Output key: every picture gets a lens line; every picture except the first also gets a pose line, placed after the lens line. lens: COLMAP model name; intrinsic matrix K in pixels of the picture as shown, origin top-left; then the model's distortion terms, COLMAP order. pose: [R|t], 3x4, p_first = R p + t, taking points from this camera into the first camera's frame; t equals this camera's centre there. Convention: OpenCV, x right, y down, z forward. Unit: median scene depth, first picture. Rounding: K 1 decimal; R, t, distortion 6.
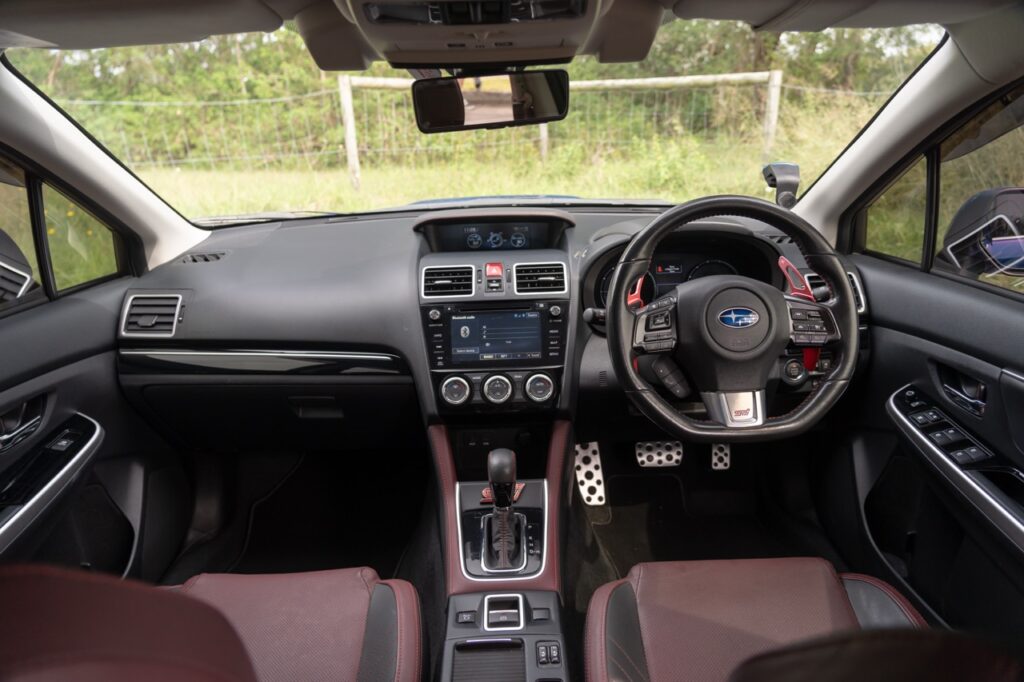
lens RADIAL K [[684.1, 0, 523.8], [0, 684.1, 343.3], [0, 0, 1]] dist [-0.027642, 0.009206]
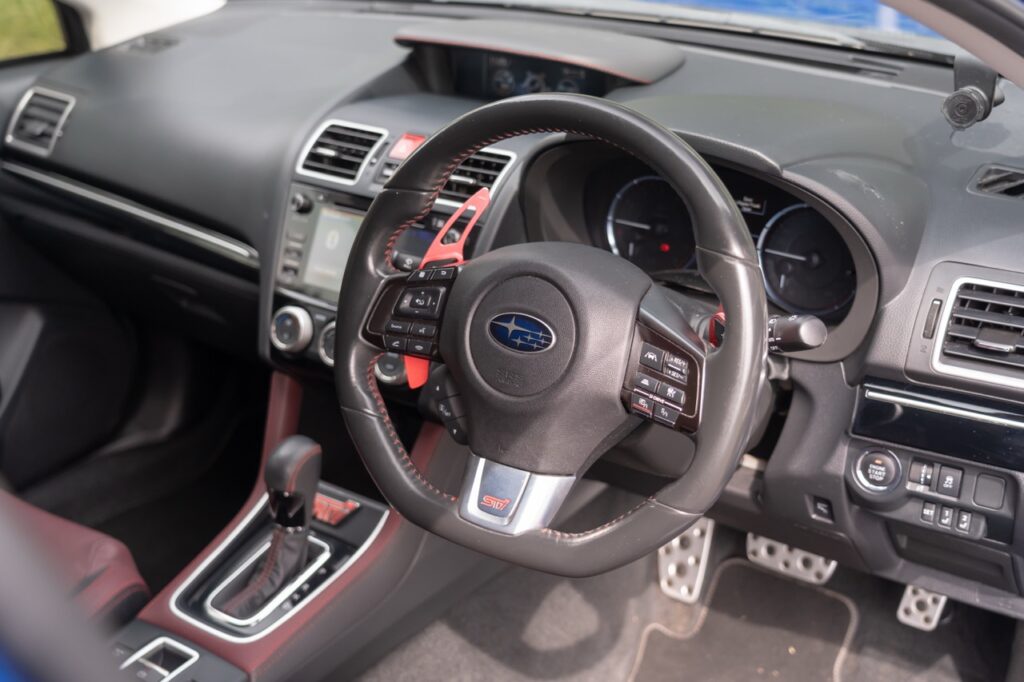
lens RADIAL K [[1278.4, 0, 533.2], [0, 1278.4, 335.1], [0, 0, 1]] dist [0.060814, 0.000000]
pose [[0.807876, 0.257446, -0.530149, 0.683993], [-0.187052, 0.965042, 0.183593, -0.177020], [0.558881, -0.049155, 0.827789, 0.145002]]
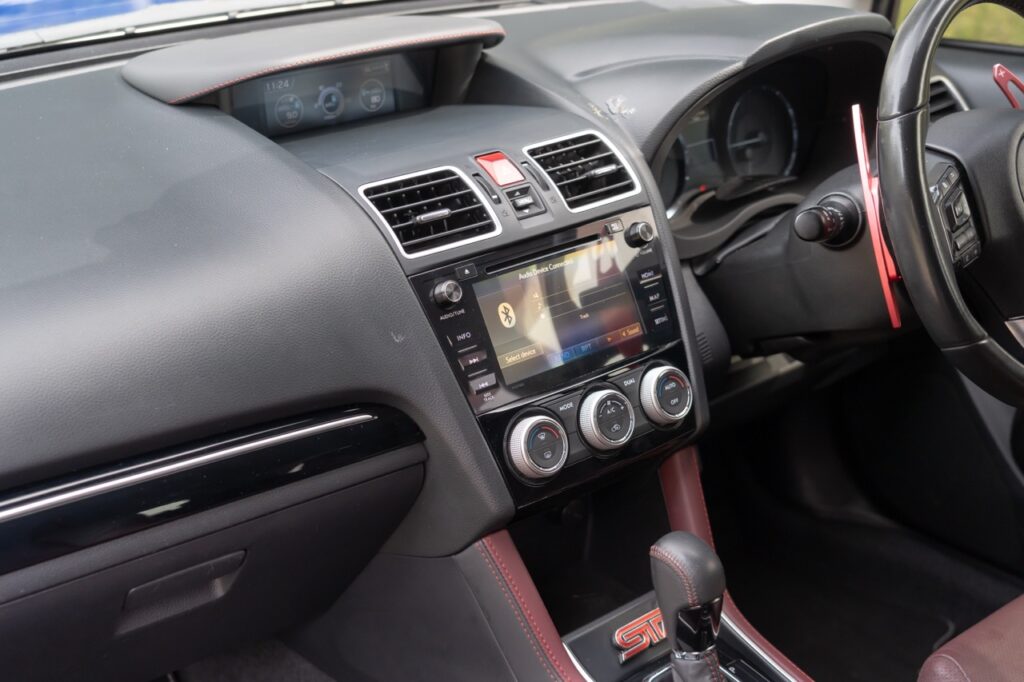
lens RADIAL K [[1525.0, 0, 540.9], [0, 1525.0, 341.3], [0, 0, 1]] dist [0.041441, 0.000000]
pose [[0.759360, -0.224962, 0.610544, -0.677506], [0.189612, 0.974112, 0.123094, -0.117780], [-0.622430, 0.022294, 0.782358, 0.202780]]
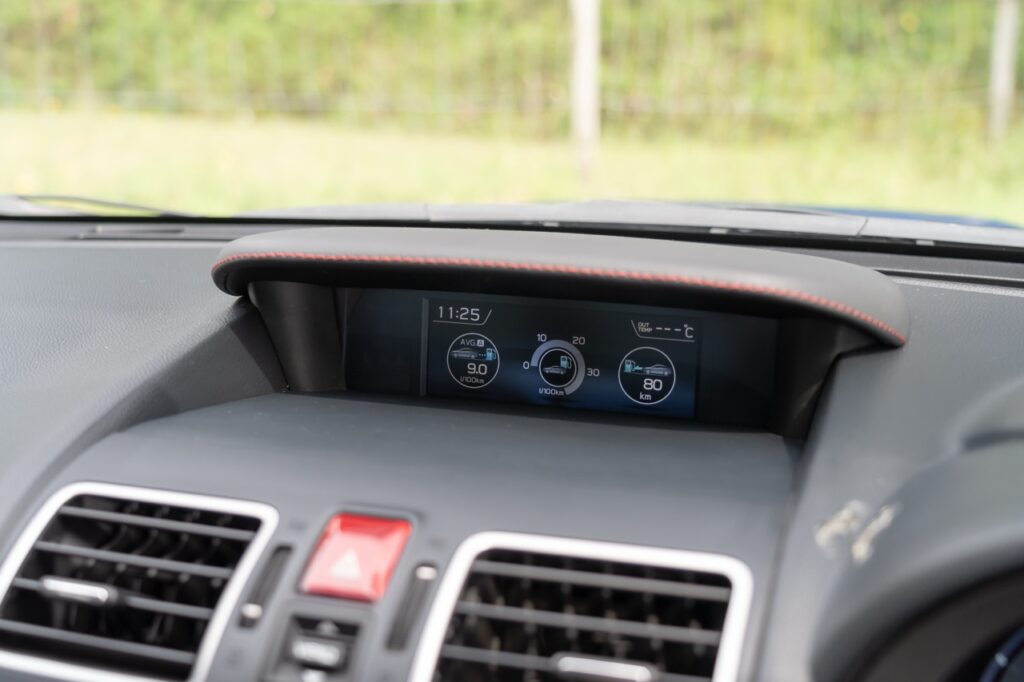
lens RADIAL K [[1269.1, 0, 520.4], [0, 1269.1, 348.7], [0, 0, 1]] dist [0.049702, 0.000000]
pose [[0.942896, 0.110008, -0.314397, 0.104638], [-0.140160, 0.987292, -0.074892, -0.147110], [0.302163, 0.114681, 0.946333, 0.691792]]
